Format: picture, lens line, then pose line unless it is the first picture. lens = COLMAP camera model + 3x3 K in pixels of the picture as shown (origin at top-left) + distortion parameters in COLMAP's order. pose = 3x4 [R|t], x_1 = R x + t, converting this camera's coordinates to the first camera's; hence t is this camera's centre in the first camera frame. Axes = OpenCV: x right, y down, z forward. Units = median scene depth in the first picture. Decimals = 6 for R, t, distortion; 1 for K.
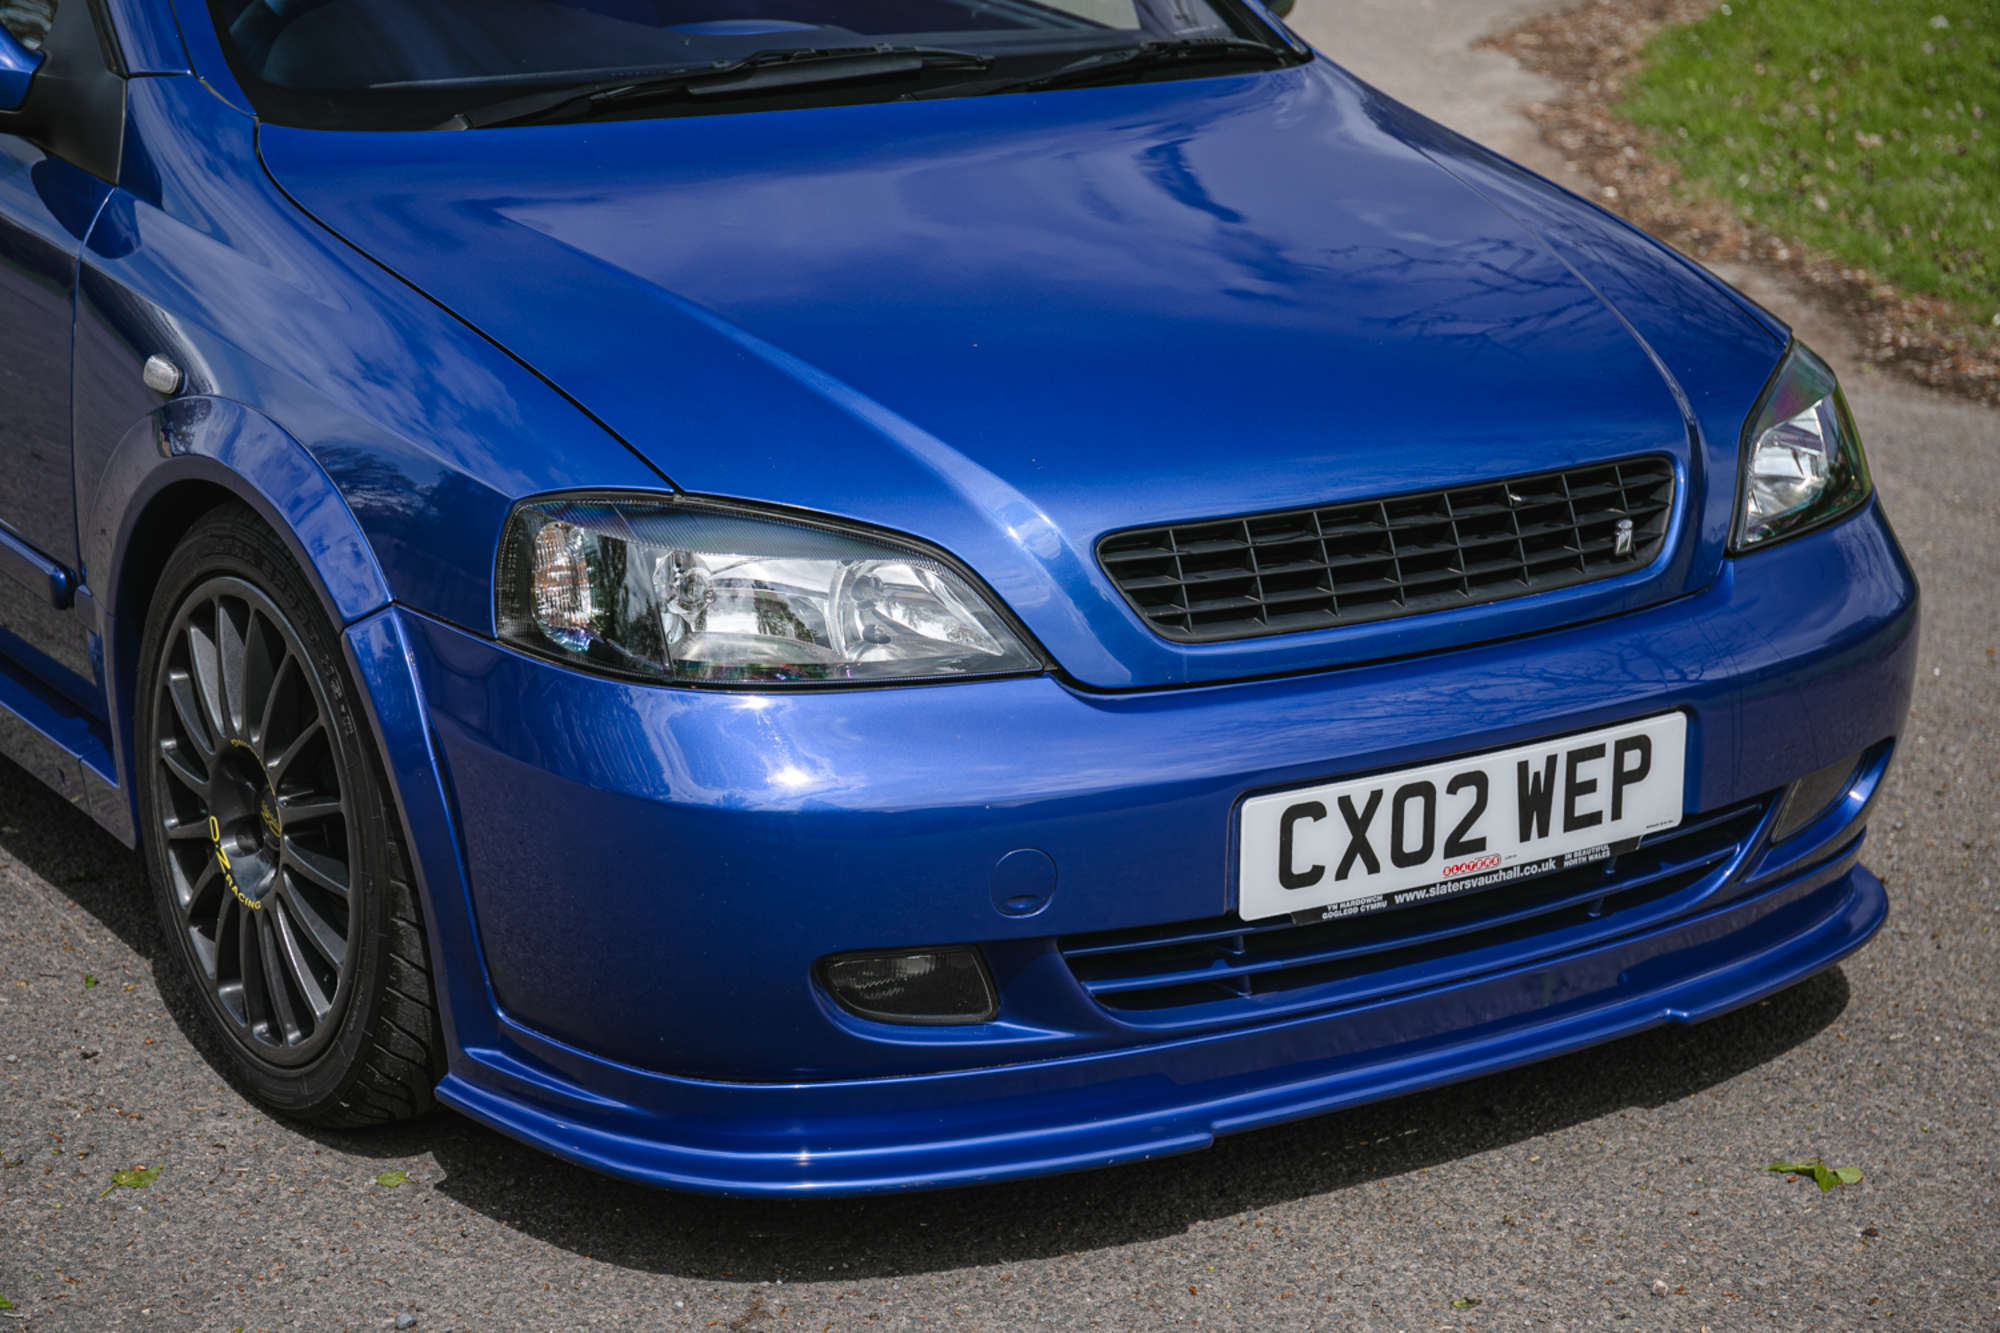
lens RADIAL K [[3920.3, 0, 1000.0], [0, 3920.3, 666.5], [0, 0, 1]] dist [0.118056, 0.109907]
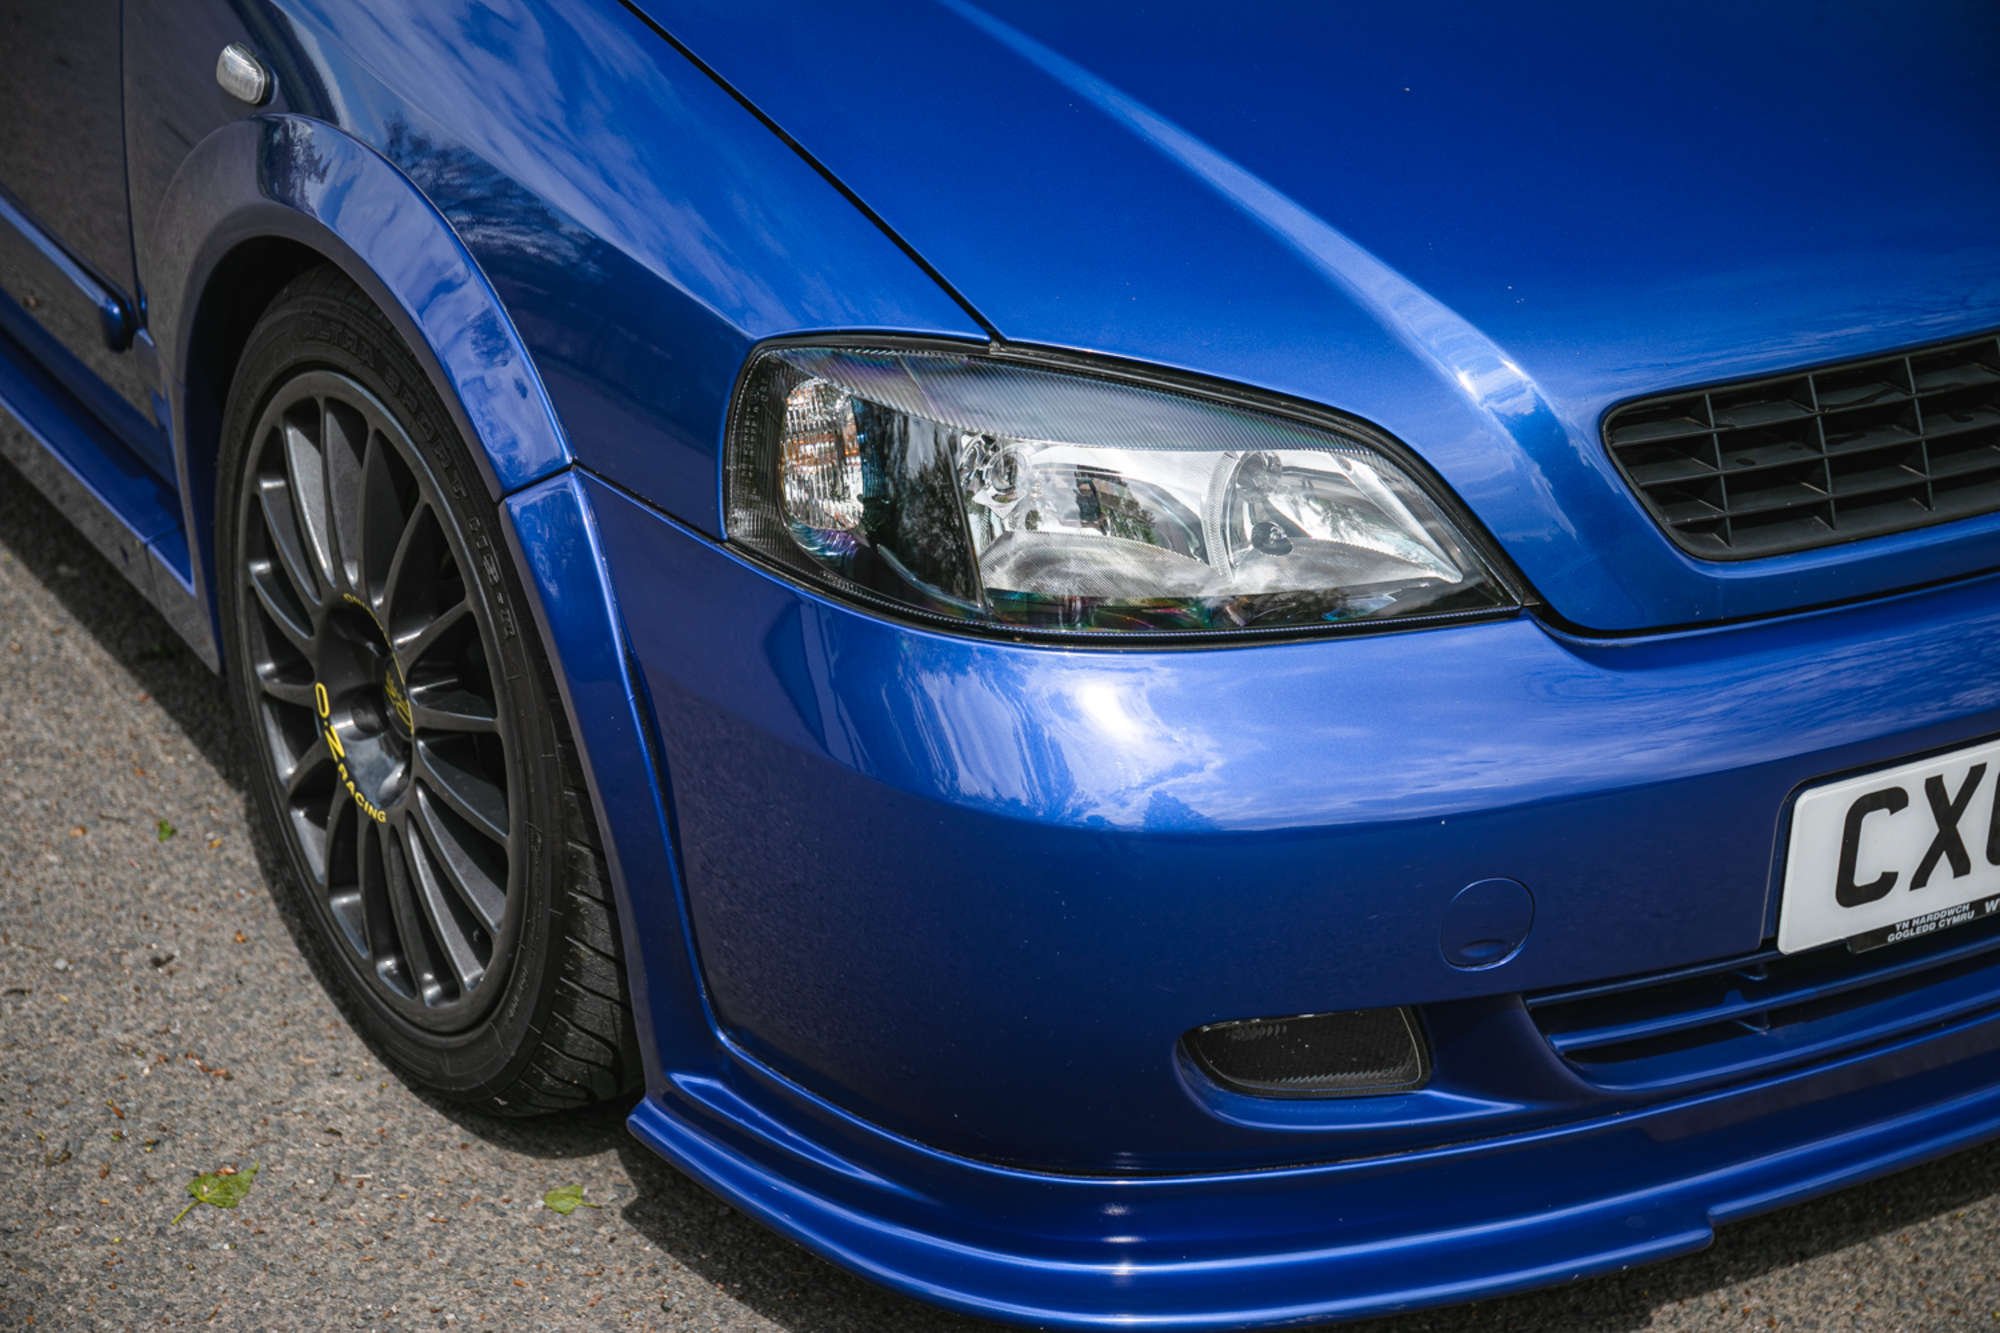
lens RADIAL K [[3710.6, 0, 1000.0], [0, 3710.6, 666.5], [0, 0, 1]] dist [0.135277, 0.019472]
pose [[0.999581, 0.024174, -0.015922, -0.064352], [-0.021214, 0.986029, 0.165219, -0.087777], [0.019694, -0.164812, 0.986128, 0.329410]]
